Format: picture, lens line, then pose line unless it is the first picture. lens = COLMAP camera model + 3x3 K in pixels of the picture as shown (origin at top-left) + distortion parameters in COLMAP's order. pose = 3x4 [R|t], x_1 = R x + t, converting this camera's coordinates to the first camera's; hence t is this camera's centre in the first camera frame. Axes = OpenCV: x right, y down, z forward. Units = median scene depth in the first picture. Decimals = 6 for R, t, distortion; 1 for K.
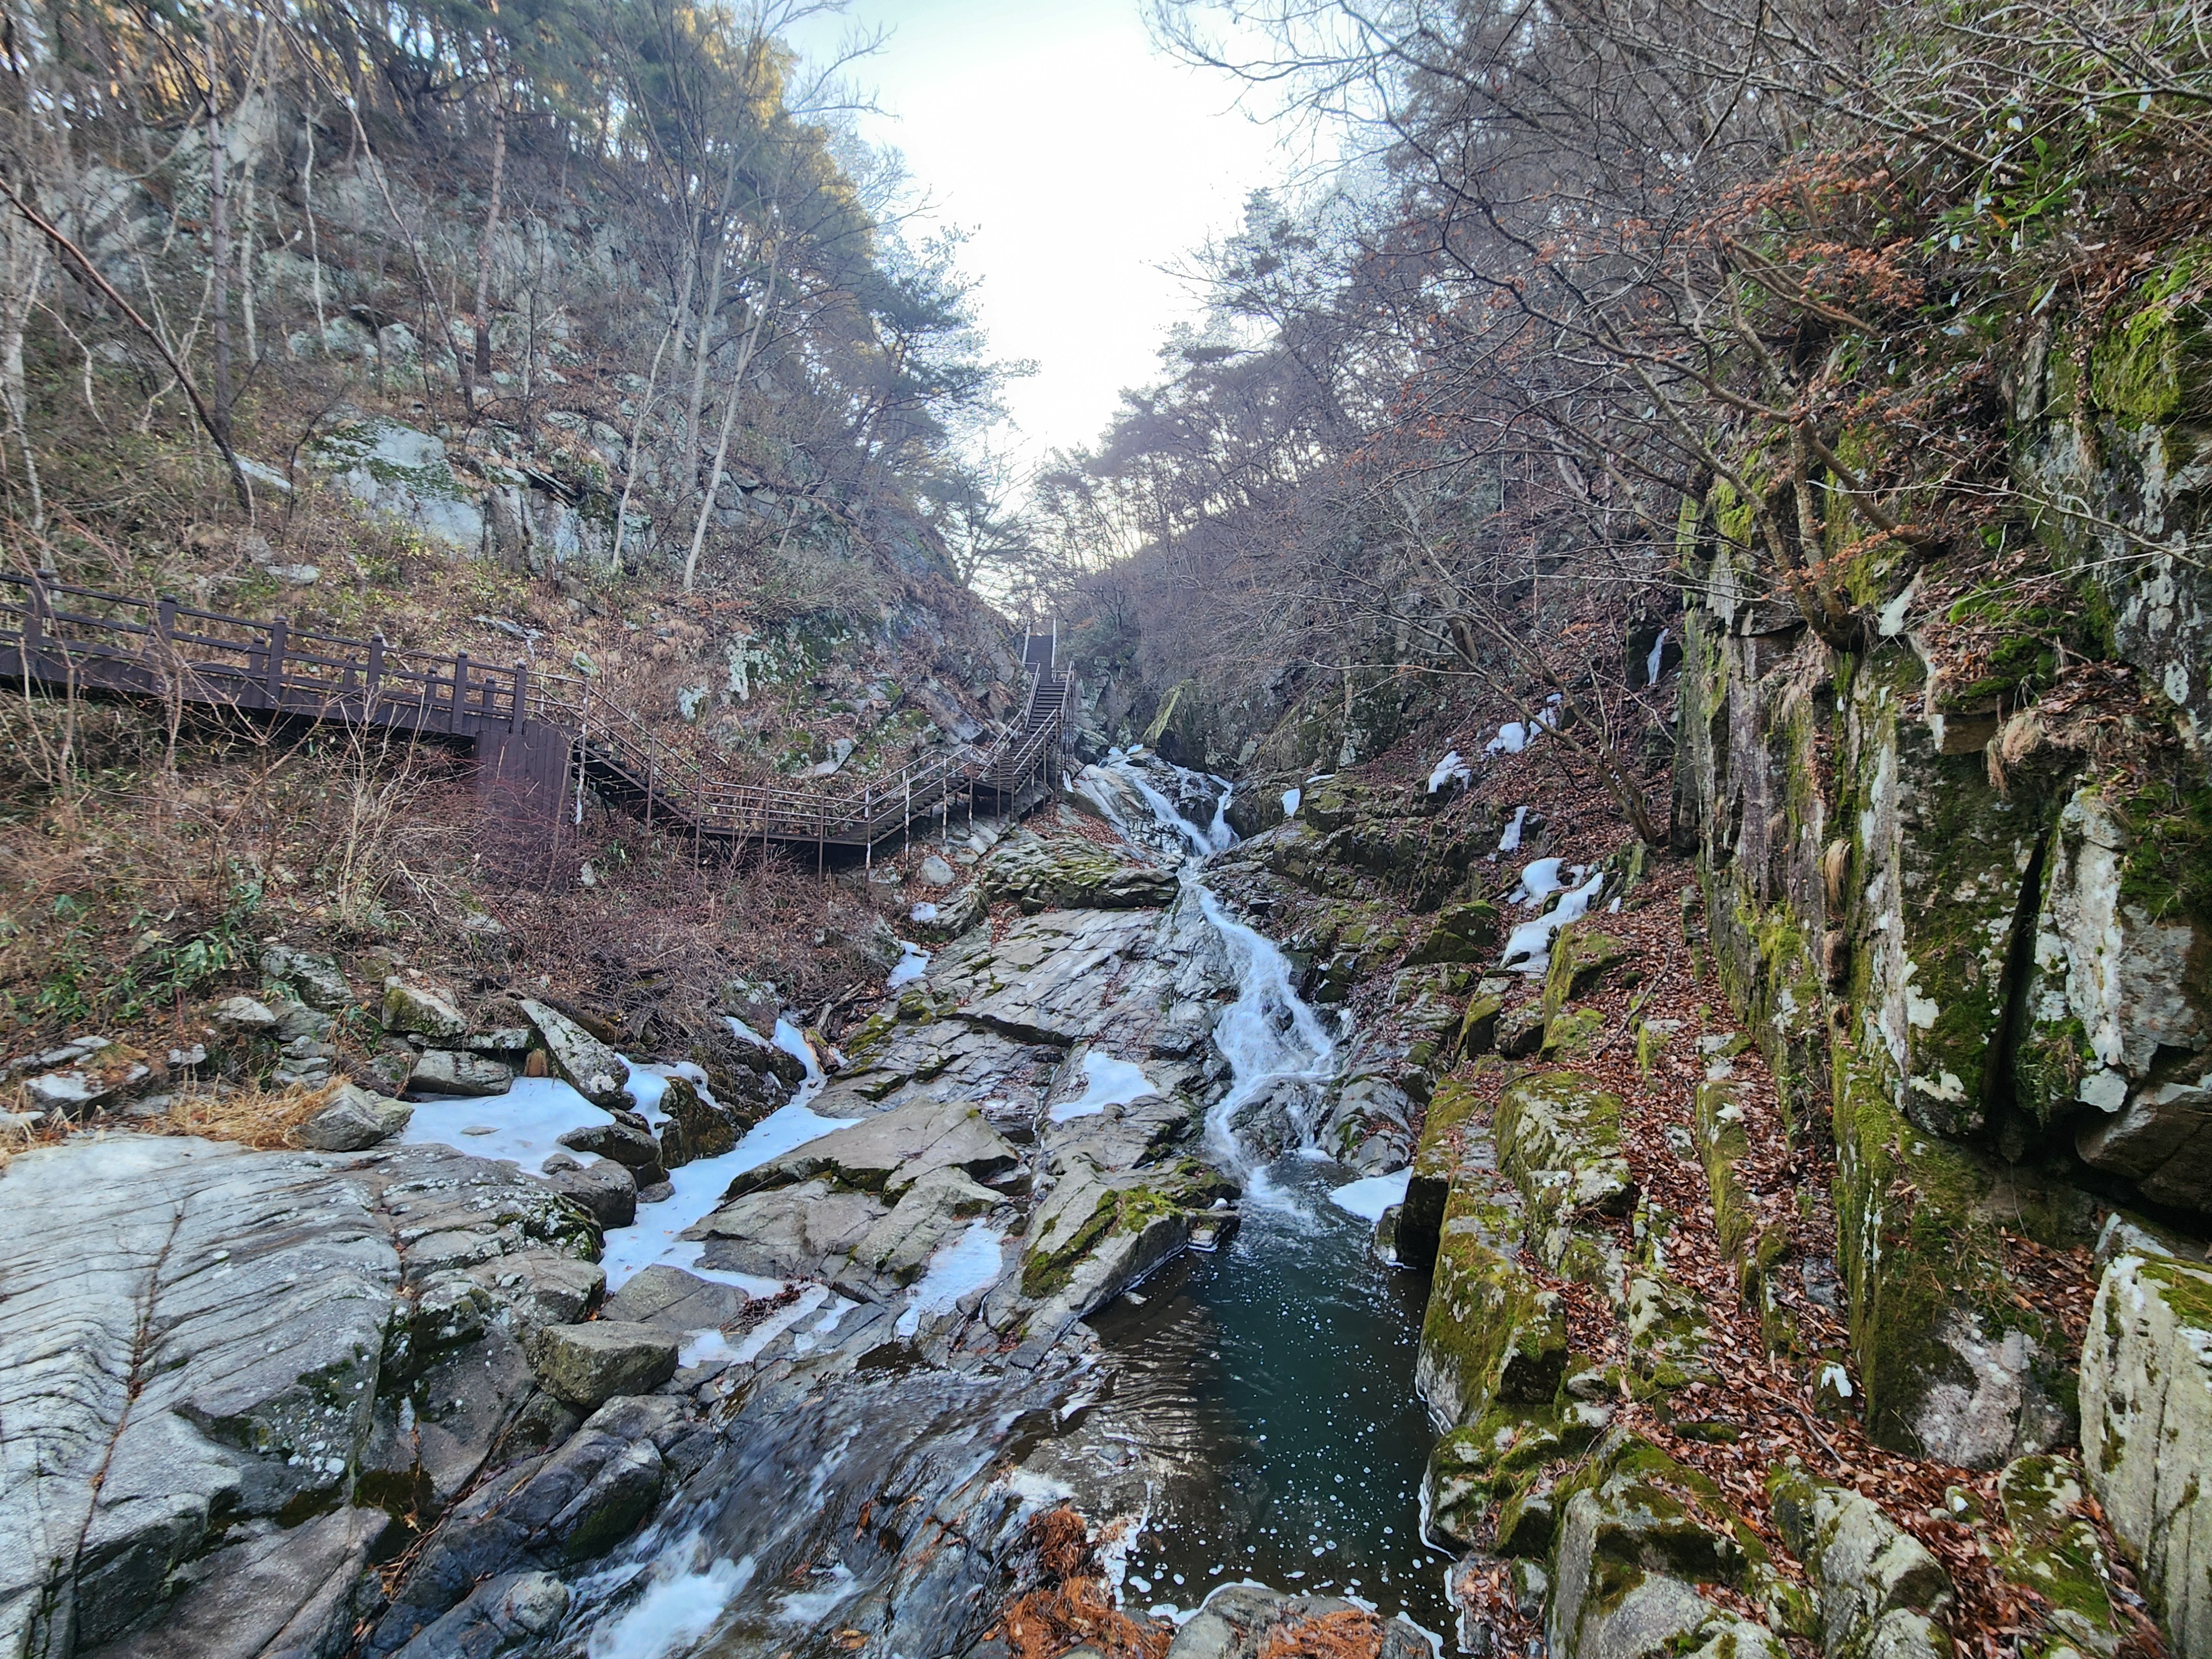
lens RADIAL K [[901.7, 0, 1106.1], [0, 901.7, 816.6], [0, 0, 1]] dist [0.002824, 0.000857]
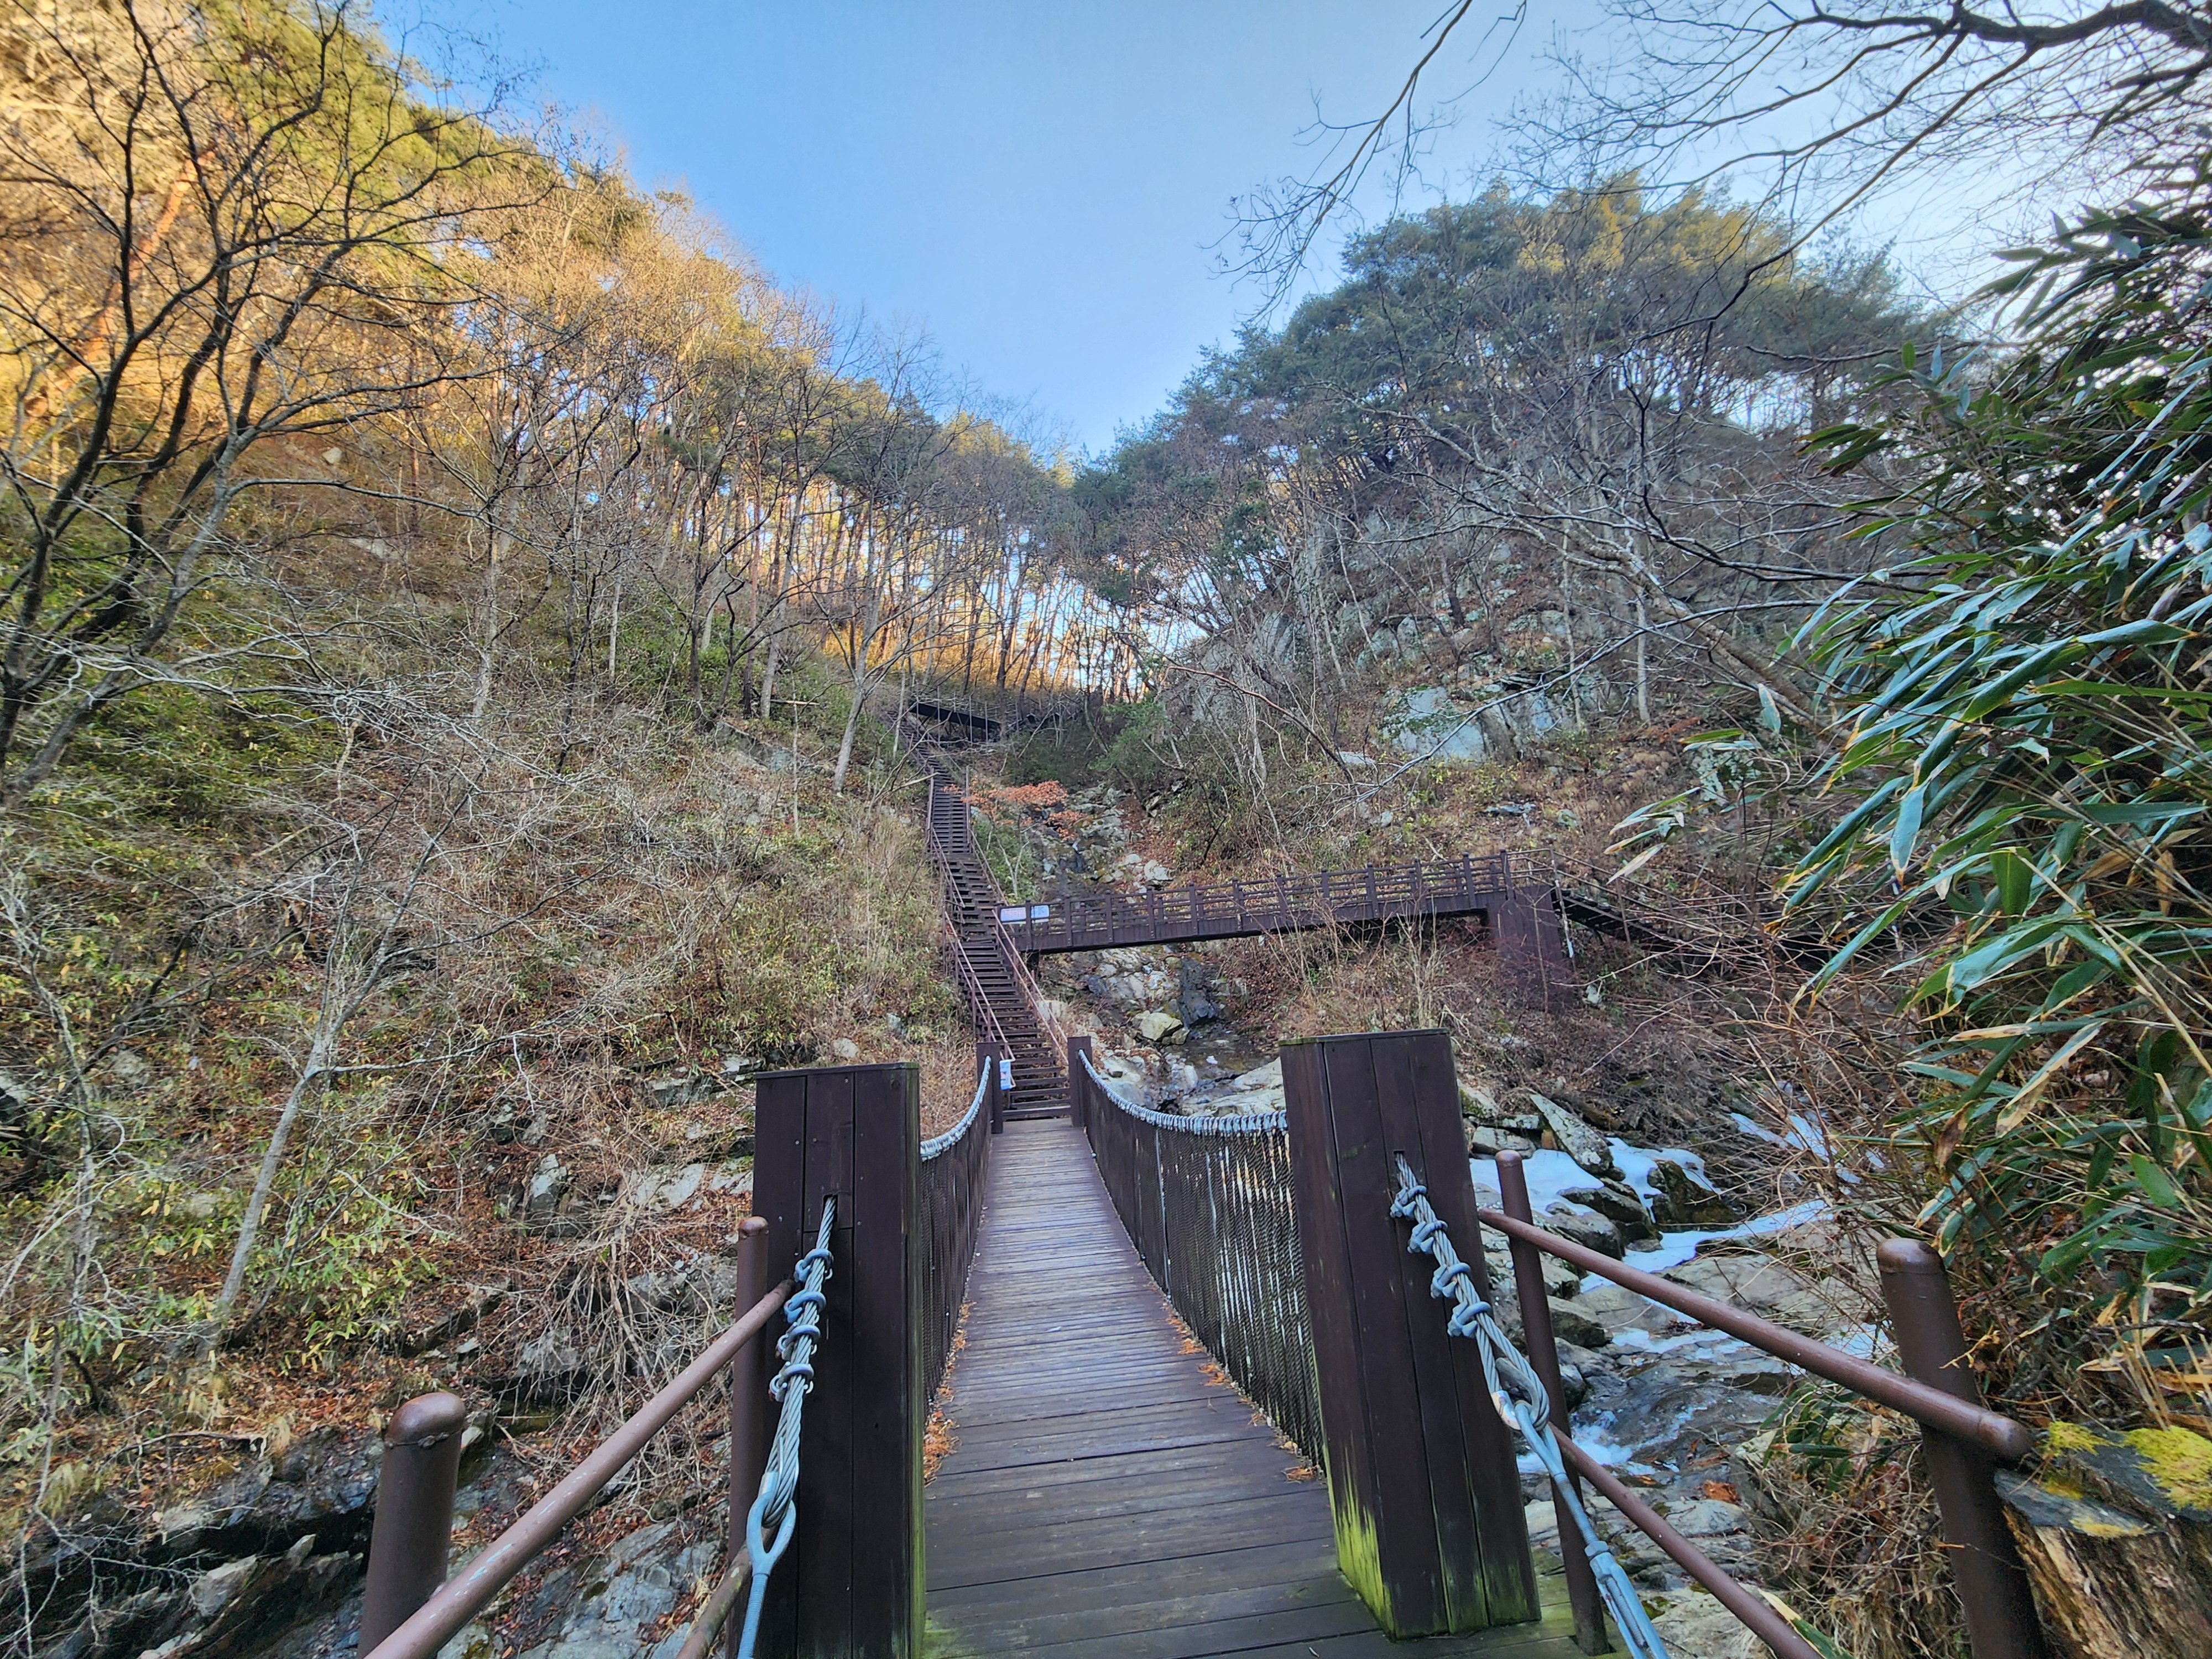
lens RADIAL K [[901.7, 0, 1105.0], [0, 901.7, 829.8], [0, 0, 1]] dist [0.002824, 0.000857]
pose [[0.423468, -0.249775, -0.870797, 0.448521], [0.168403, 0.966189, -0.195243, -0.041531], [0.890121, -0.063966, 0.451213, -0.242306]]
